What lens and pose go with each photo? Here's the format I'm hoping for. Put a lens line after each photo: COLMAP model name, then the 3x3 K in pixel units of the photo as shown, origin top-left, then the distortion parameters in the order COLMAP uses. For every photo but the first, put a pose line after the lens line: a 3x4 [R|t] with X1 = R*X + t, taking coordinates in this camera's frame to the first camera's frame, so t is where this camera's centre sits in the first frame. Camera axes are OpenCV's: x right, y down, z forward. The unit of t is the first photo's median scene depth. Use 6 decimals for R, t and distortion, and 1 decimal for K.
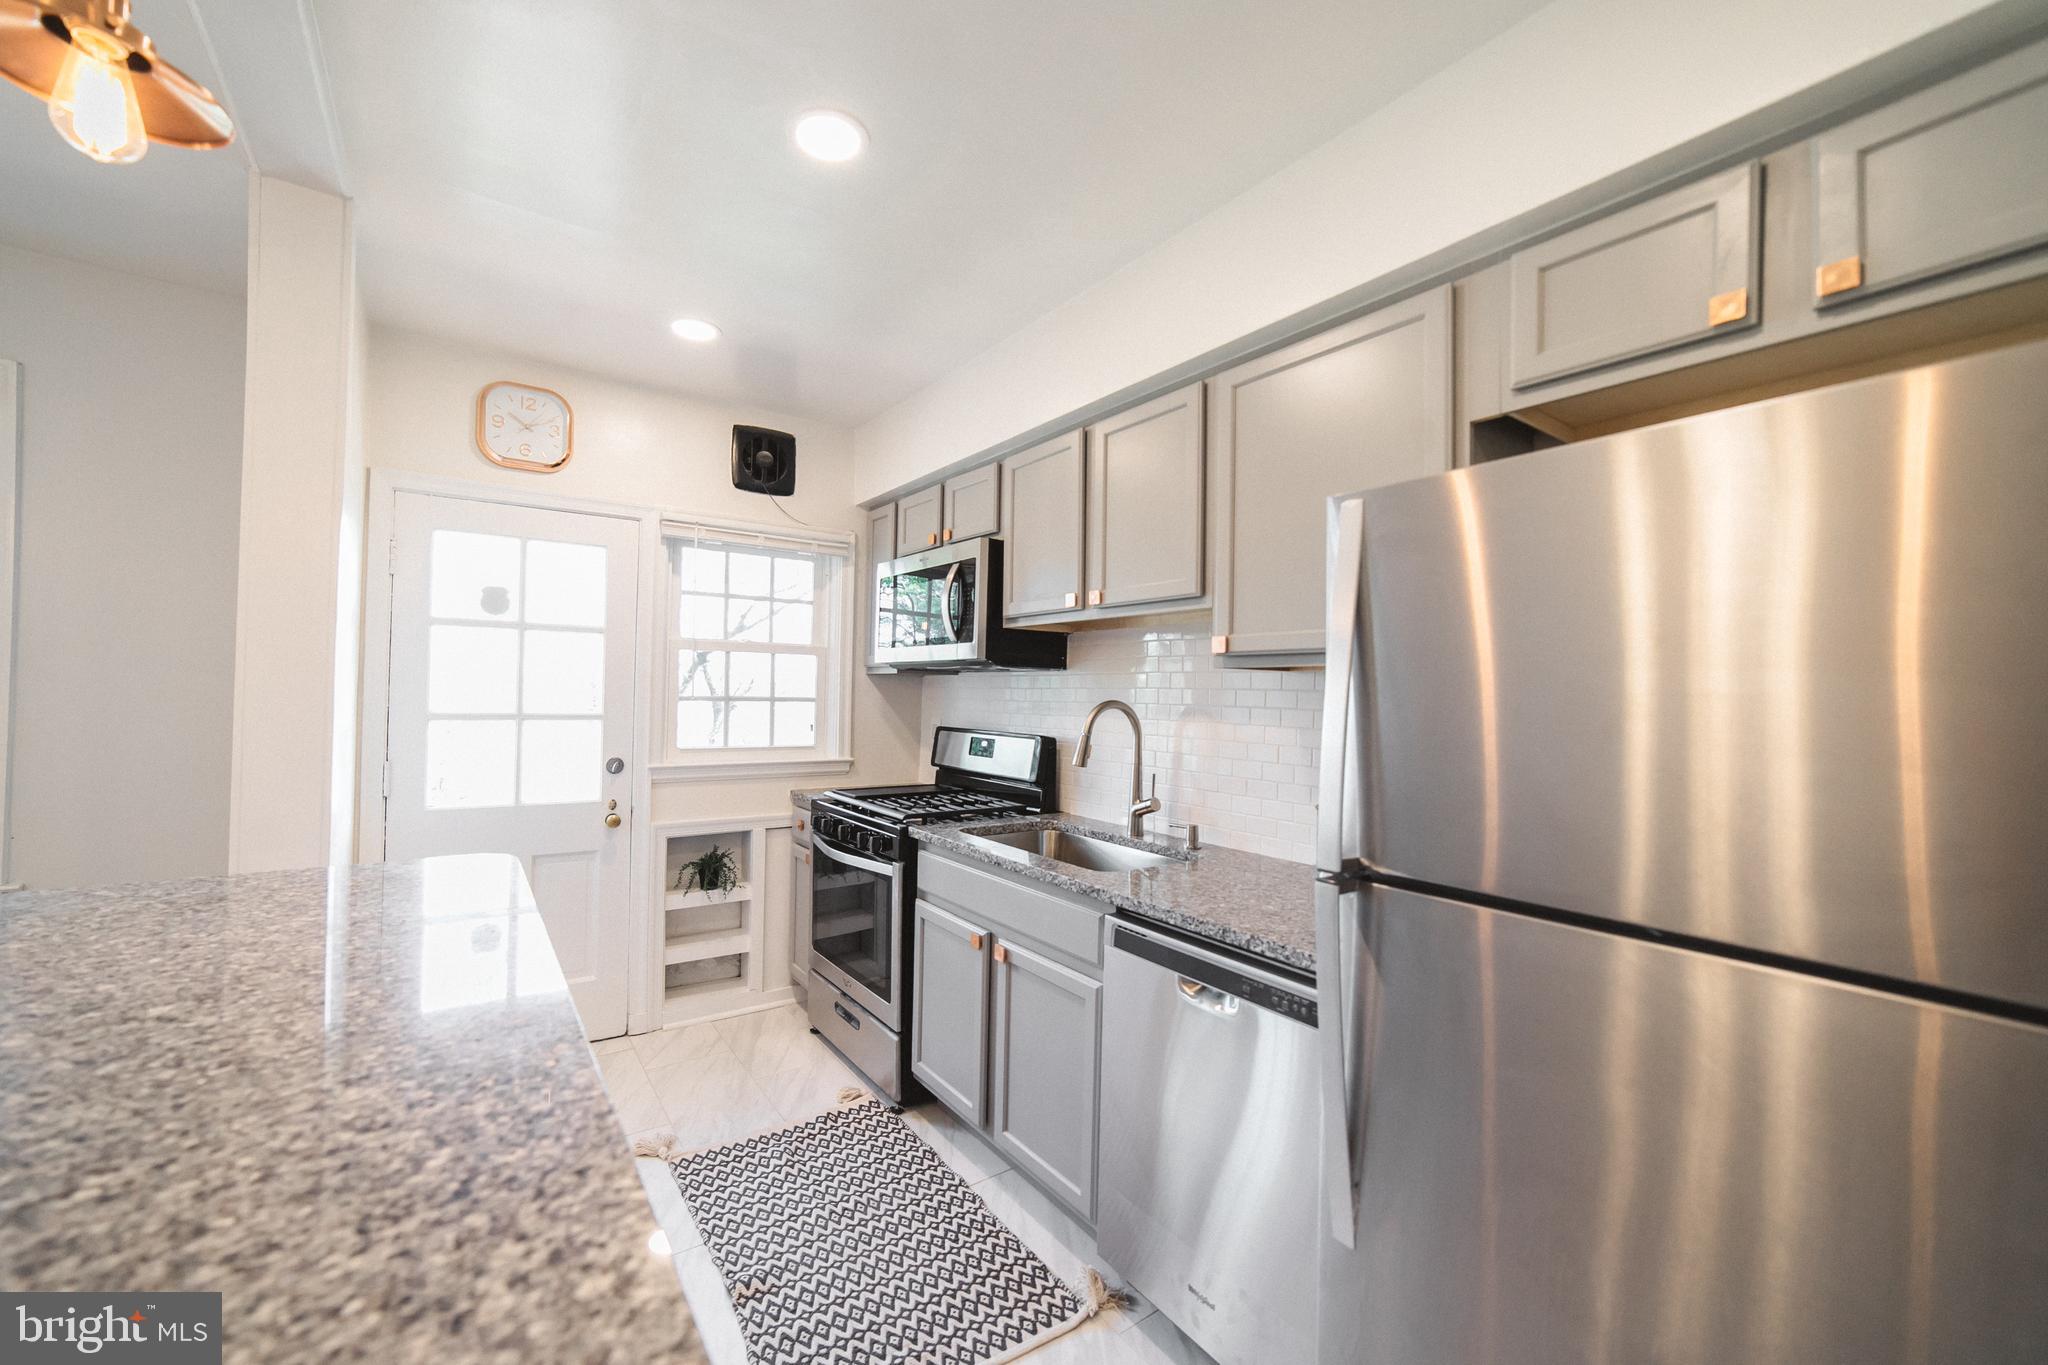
lens RADIAL K [[792.9, 0, 1005.2], [0, 792.9, 680.3], [0, 0, 1]] dist [-0.012993, 0.003859]
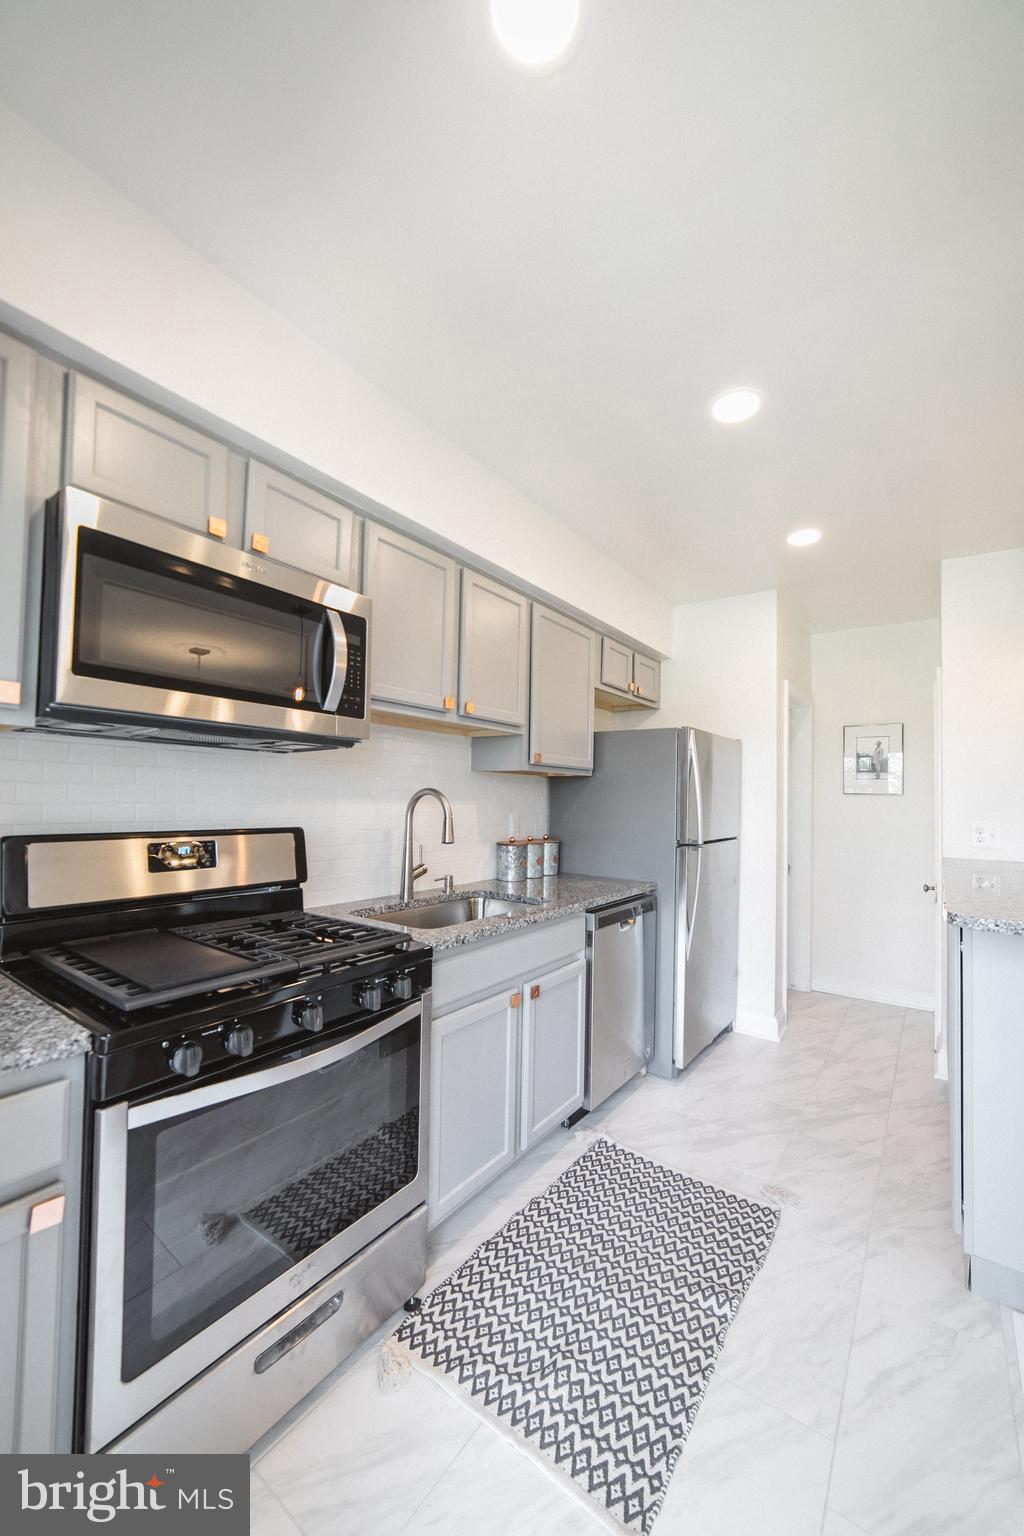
lens RADIAL K [[594.6, 0, 515.0], [0, 594.6, 777.1], [0, 0, 1]] dist [-0.012993, 0.003859]
pose [[-0.327556, 0.002730, 0.944828, -0.888424], [-0.042095, 0.998961, -0.017480, 0.022308], [-0.943894, -0.045498, -0.327100, 1.356969]]
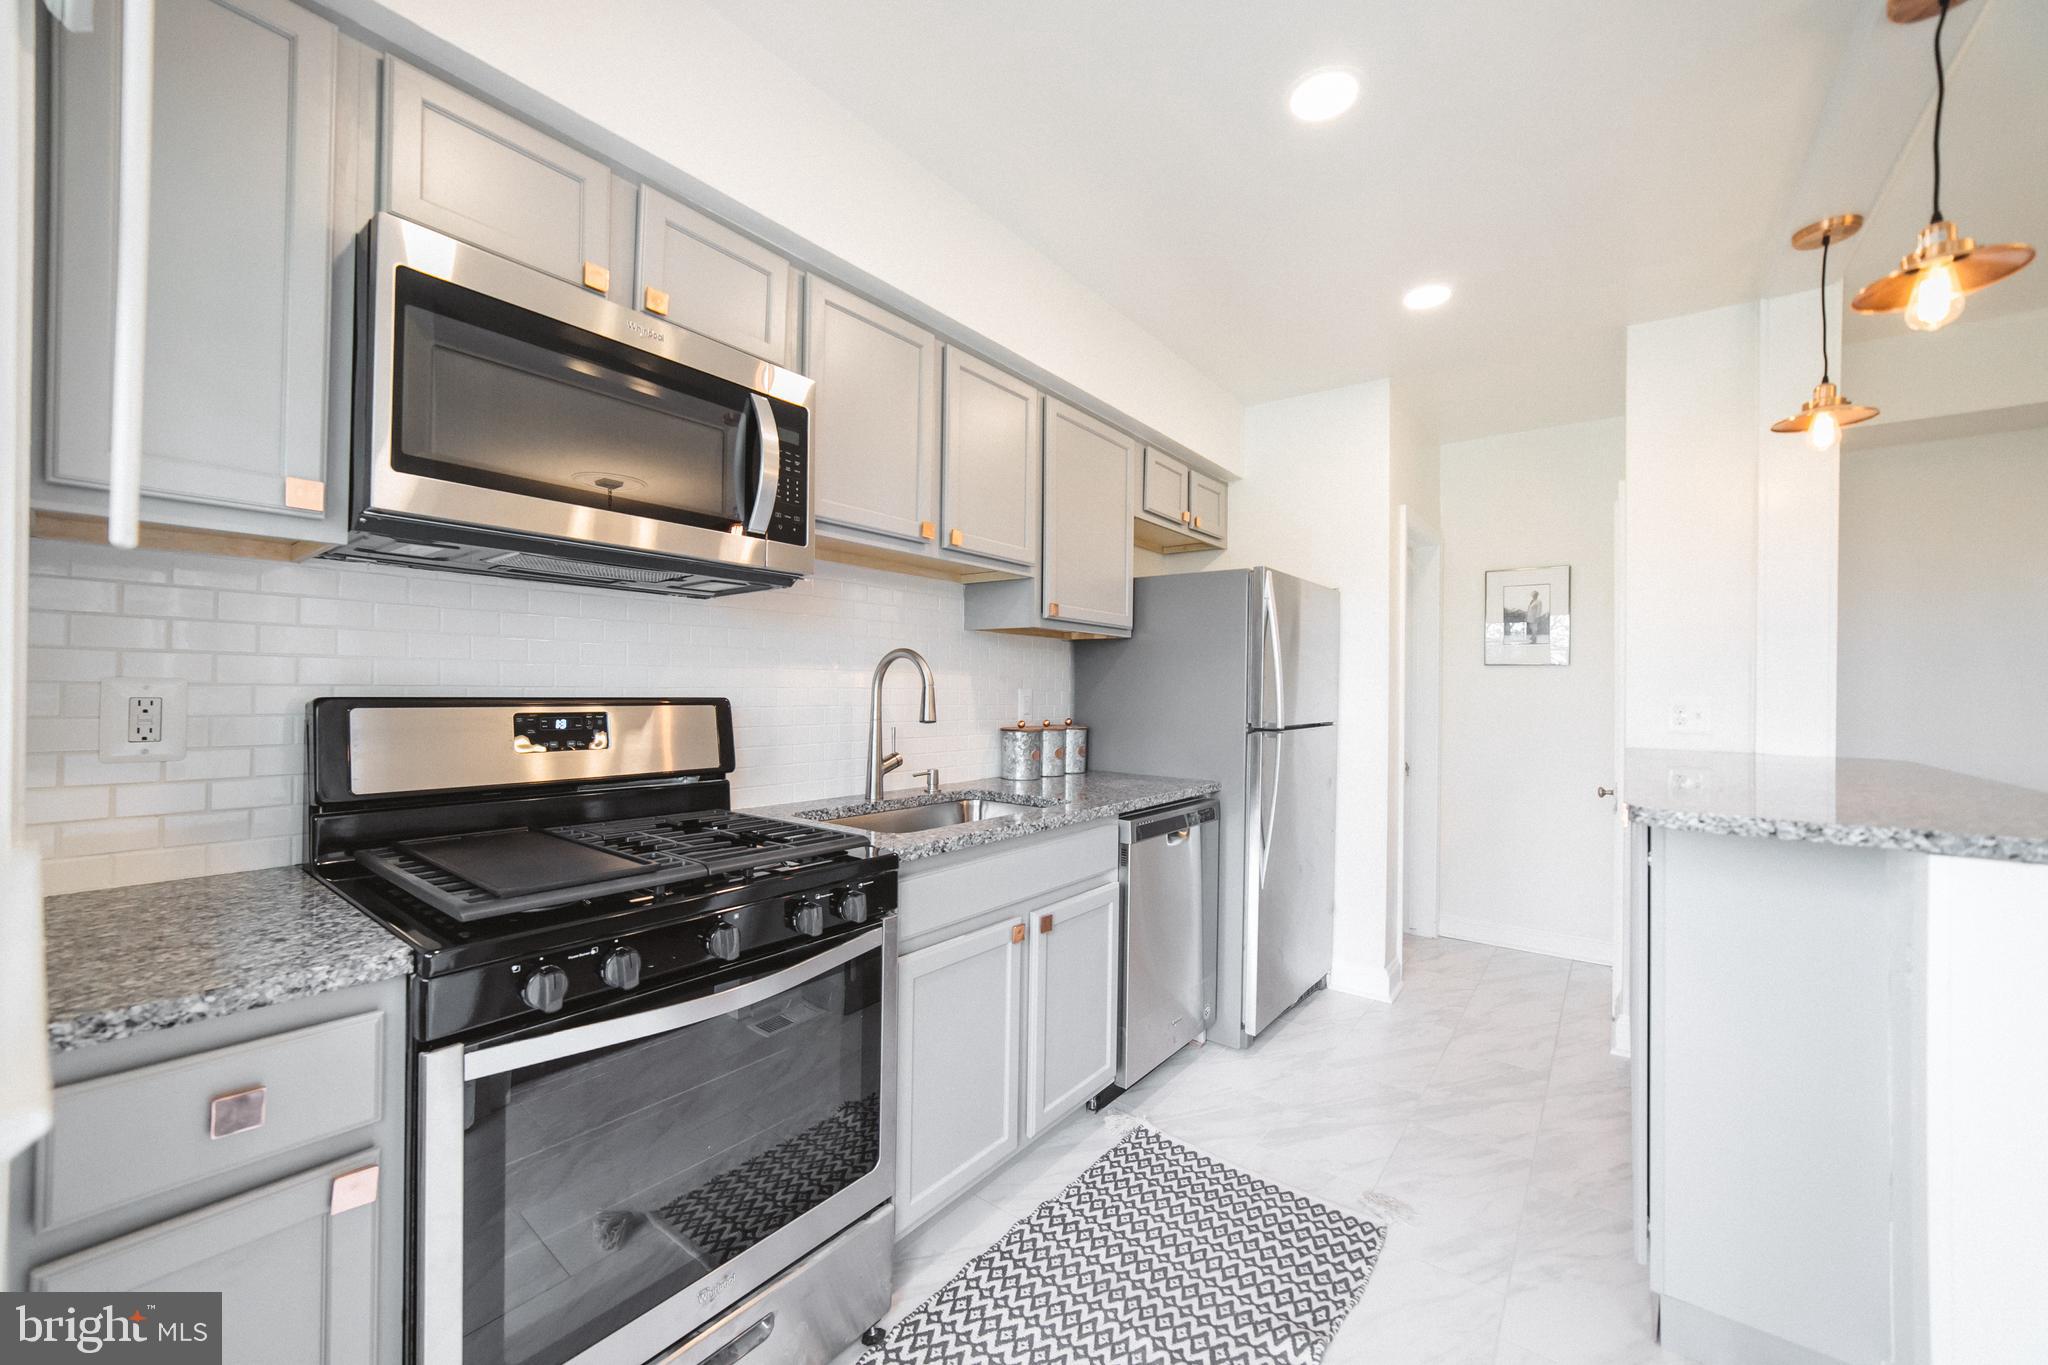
lens RADIAL K [[792.9, 0, 1007.1], [0, 792.9, 675.4], [0, 0, 1]] dist [-0.012993, 0.003859]
pose [[-0.285304, -0.012517, 0.958355, -0.871412], [-0.036558, 0.999329, 0.002169, 0.056965], [-0.957740, -0.034416, -0.285570, 1.318513]]
